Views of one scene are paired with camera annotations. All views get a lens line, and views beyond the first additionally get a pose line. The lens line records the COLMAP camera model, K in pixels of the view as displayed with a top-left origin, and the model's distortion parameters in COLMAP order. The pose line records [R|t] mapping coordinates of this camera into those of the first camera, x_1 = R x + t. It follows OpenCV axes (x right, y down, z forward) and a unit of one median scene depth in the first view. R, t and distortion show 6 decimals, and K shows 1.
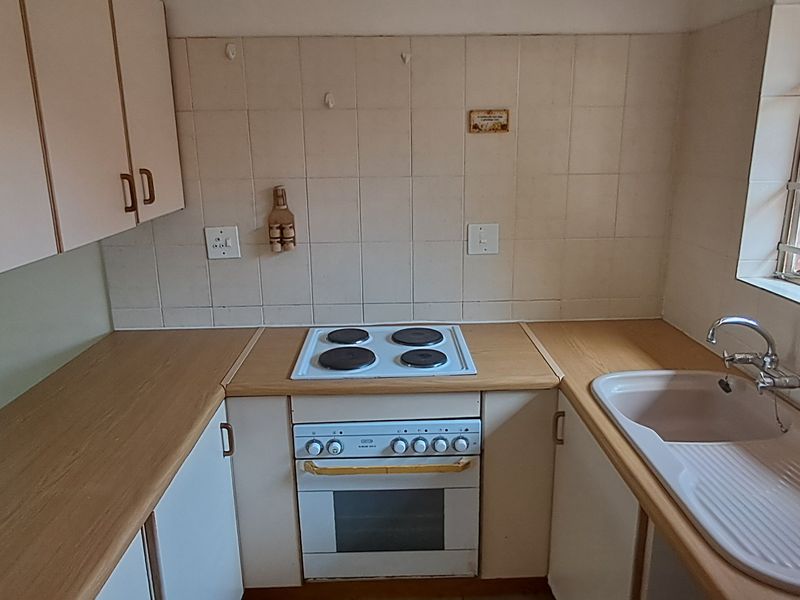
lens RADIAL K [[596.3, 0, 399.3], [0, 596.3, 295.7], [0, 0, 1]] dist [-0.017539, 0.030340]
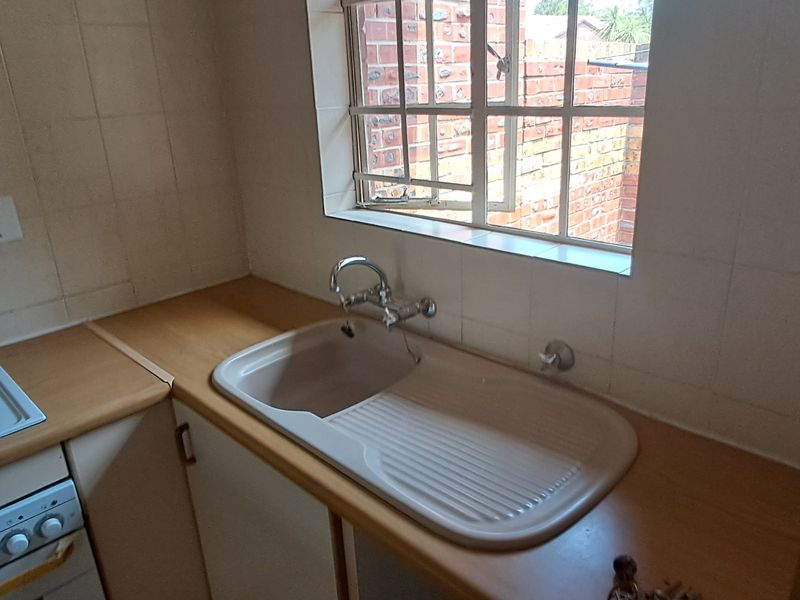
lens RADIAL K [[596.3, 0, 399.9], [0, 596.3, 288.4], [0, 0, 1]] dist [-0.017539, 0.030340]
pose [[0.715486, -0.249959, 0.652380, 0.013839], [0.209479, 0.967595, 0.140990, -0.025695], [-0.666482, 0.035784, 0.744662, 0.229505]]
